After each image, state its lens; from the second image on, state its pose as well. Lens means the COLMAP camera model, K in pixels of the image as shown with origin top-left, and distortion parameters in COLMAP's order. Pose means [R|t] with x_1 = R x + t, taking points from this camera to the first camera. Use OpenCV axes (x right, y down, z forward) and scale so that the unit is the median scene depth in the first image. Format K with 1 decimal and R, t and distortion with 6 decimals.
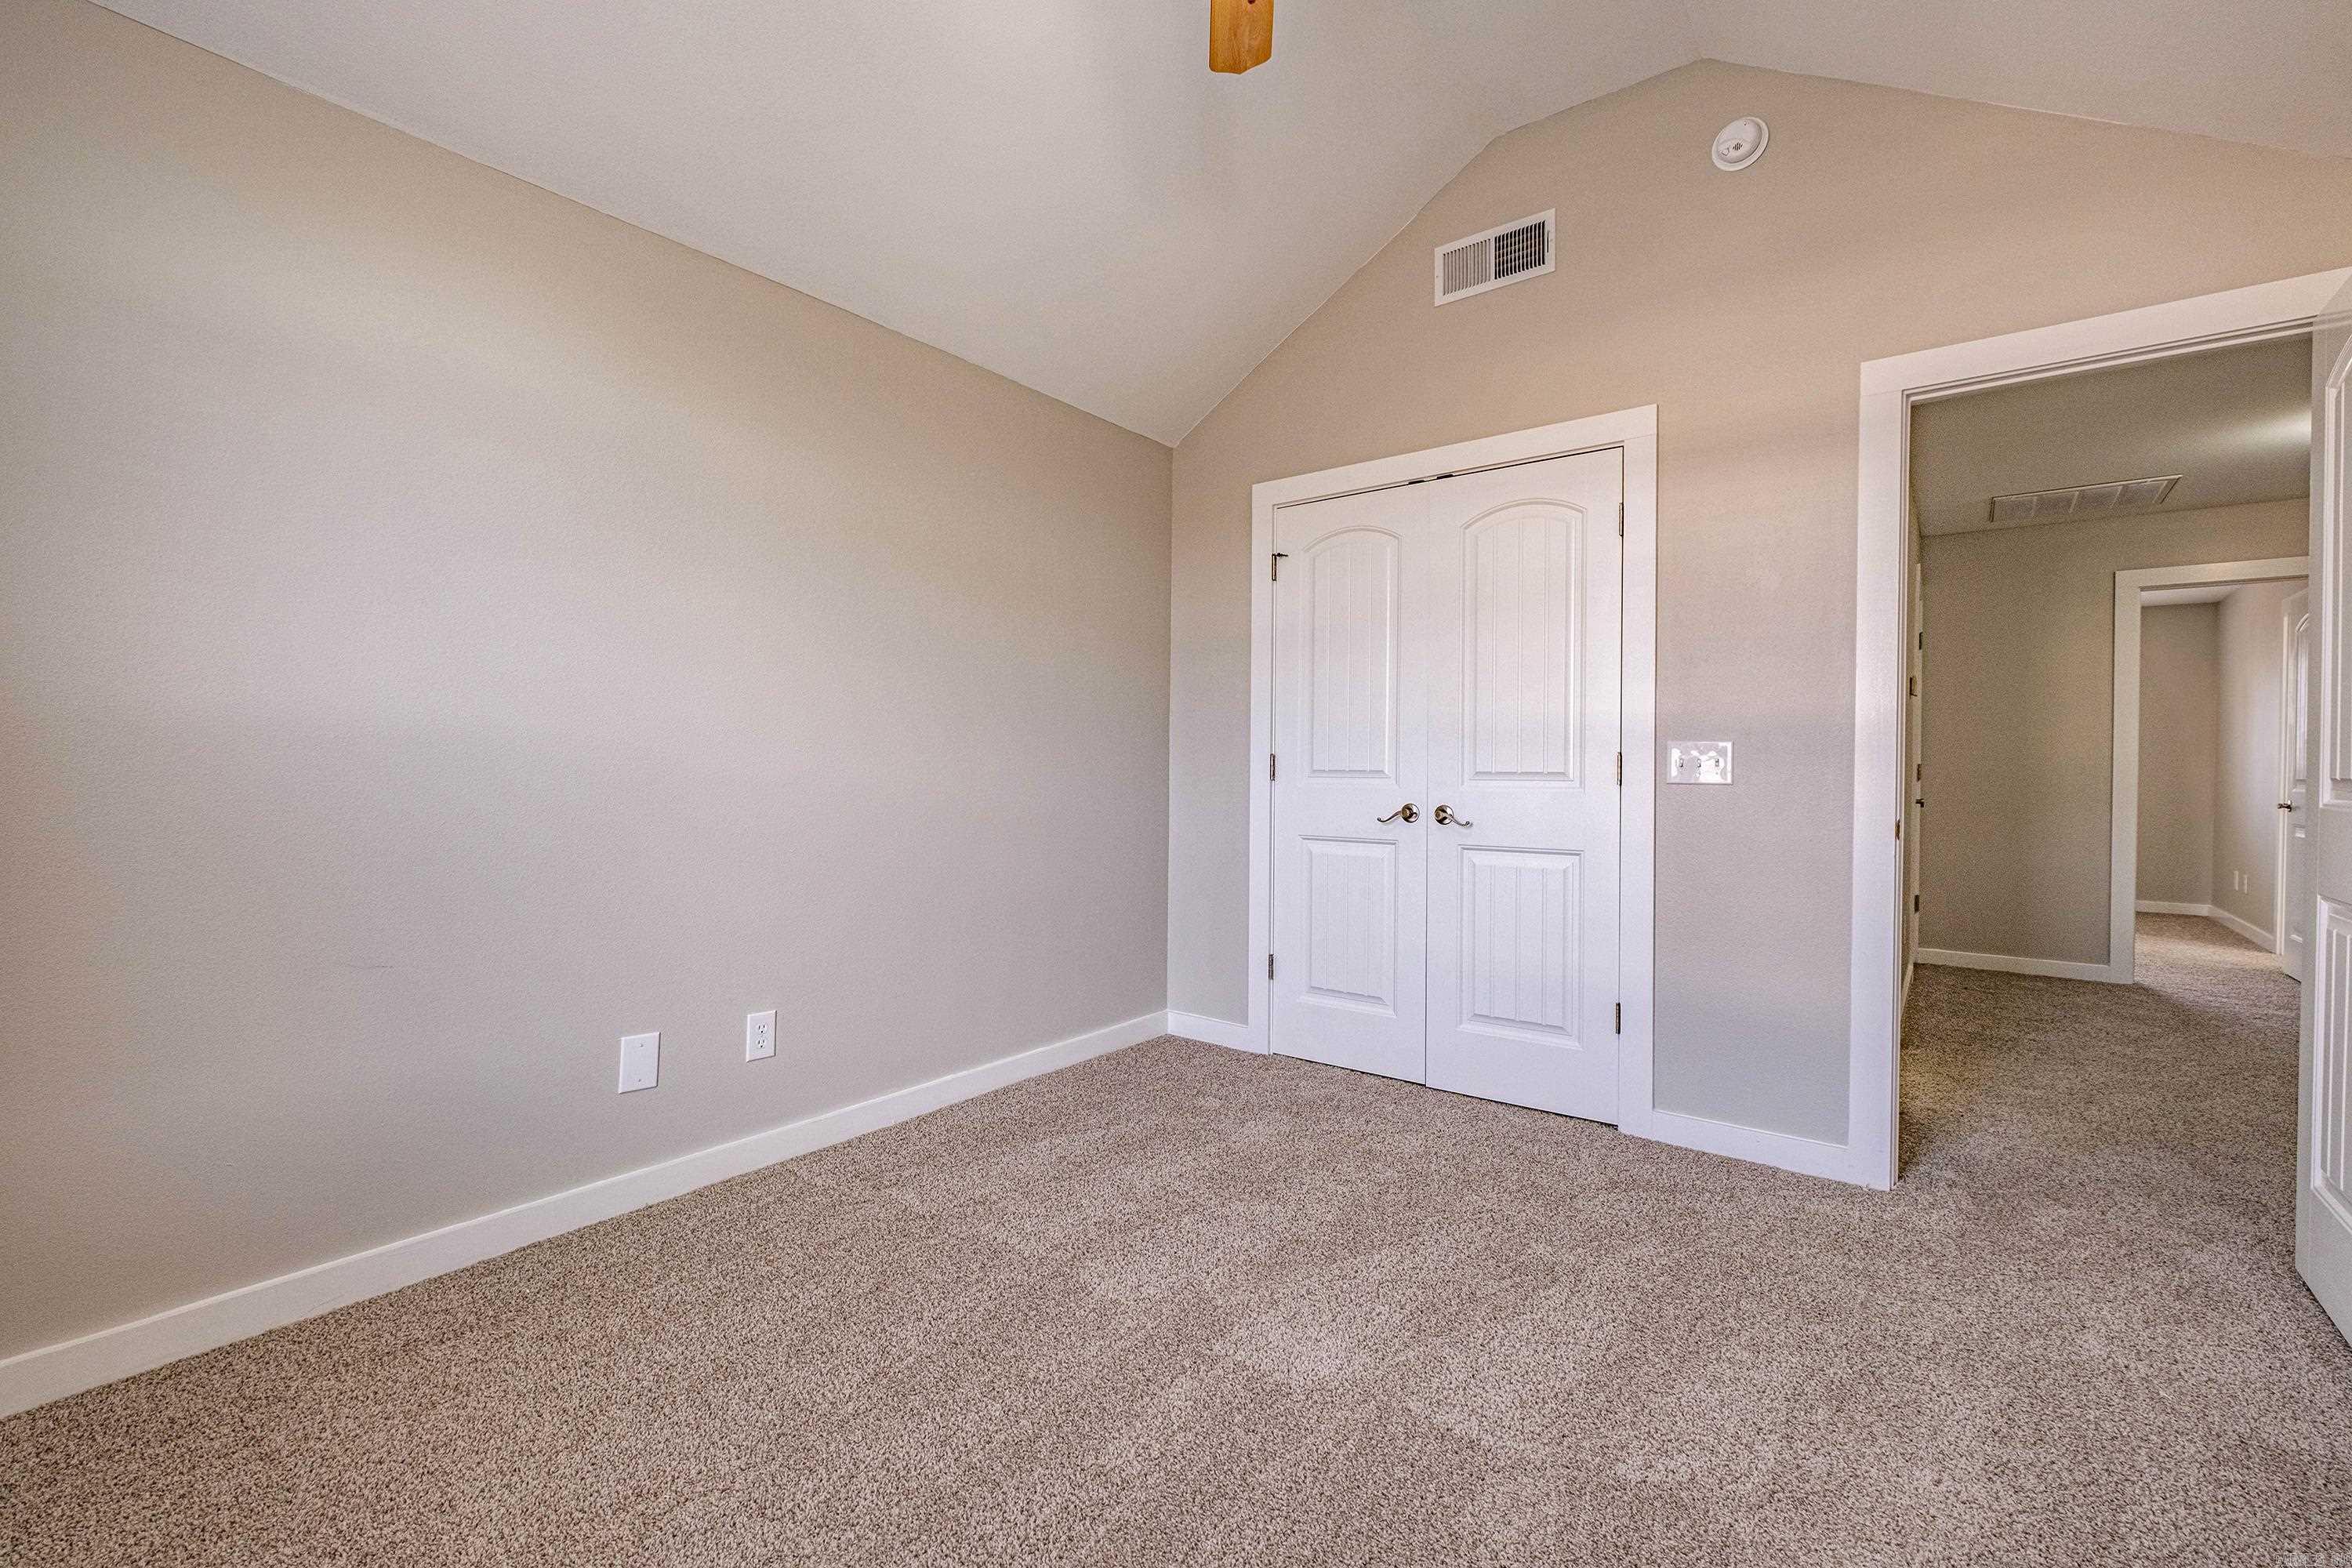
lens RADIAL K [[1035.2, 0, 1172.9], [0, 1035.2, 777.3], [0, 0, 1]] dist [-0.004722, -0.001040]
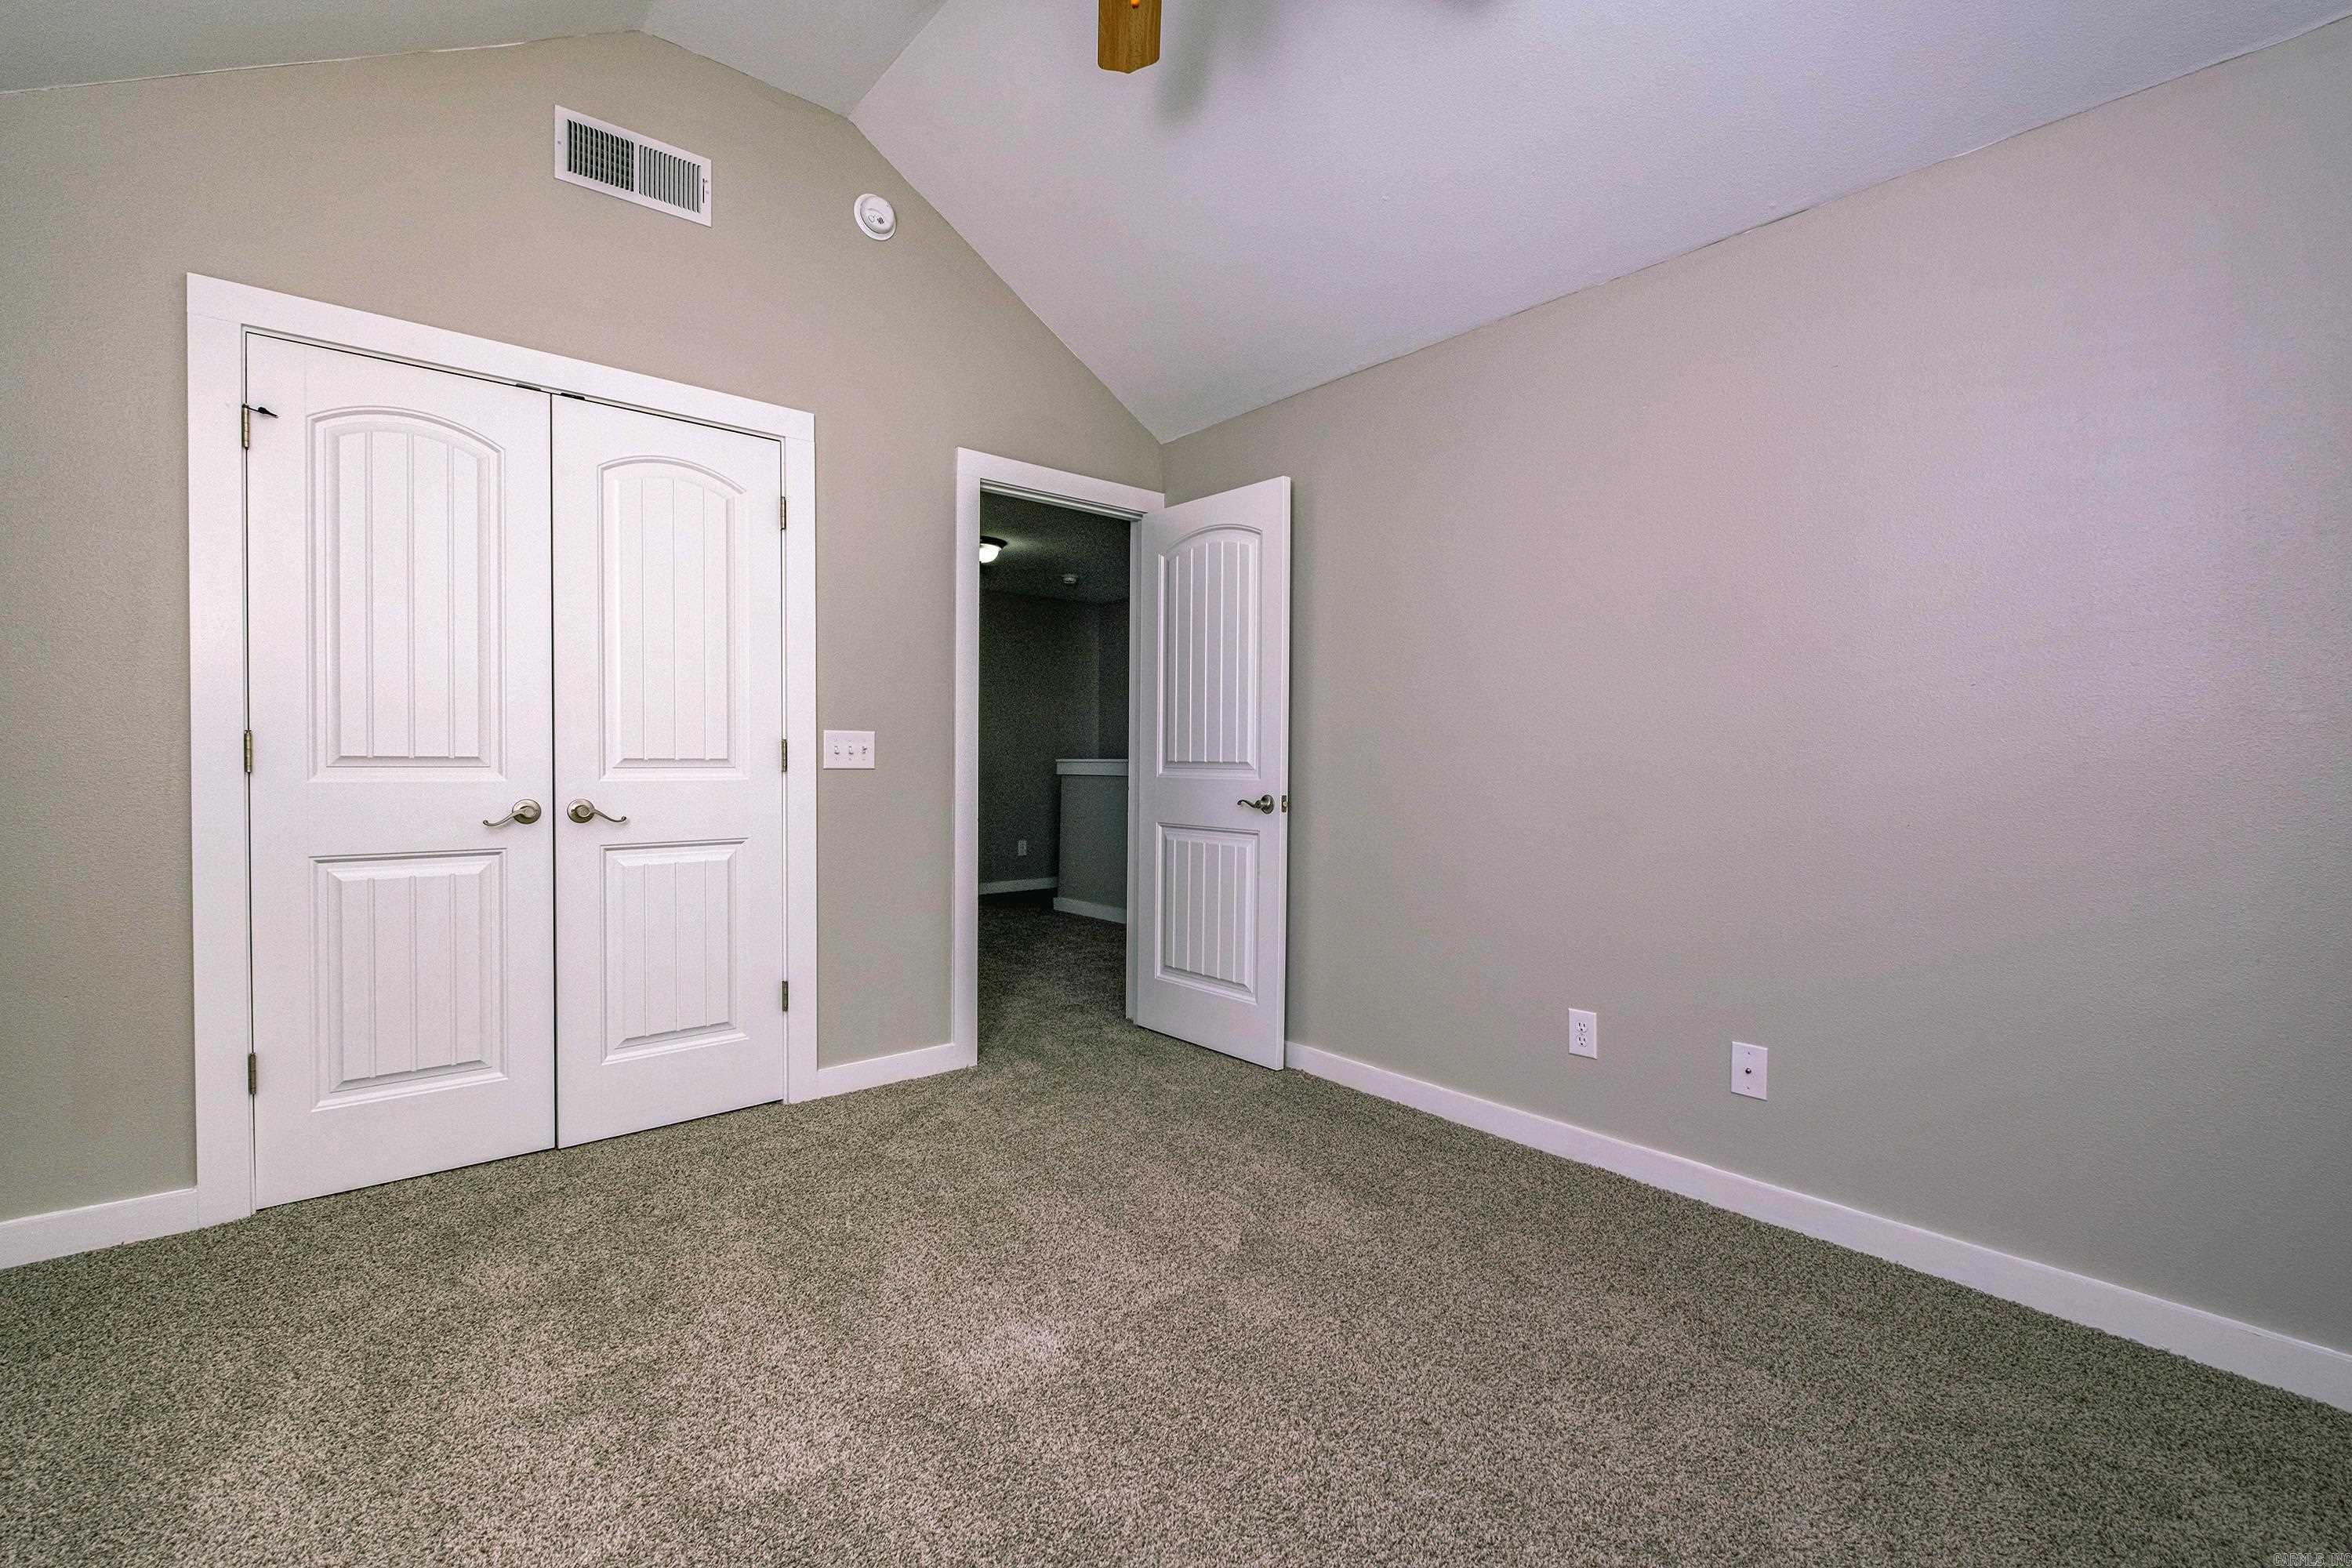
lens RADIAL K [[1021.9, 0, 1176.0], [0, 1021.9, 784.0], [0, 0, 1]] dist [0.000115, -0.000168]
pose [[0.184063, -0.028881, 0.982490, -0.486141], [0.006416, 0.999582, 0.028182, -0.005978], [-0.982893, 0.001117, 0.184172, 0.414439]]
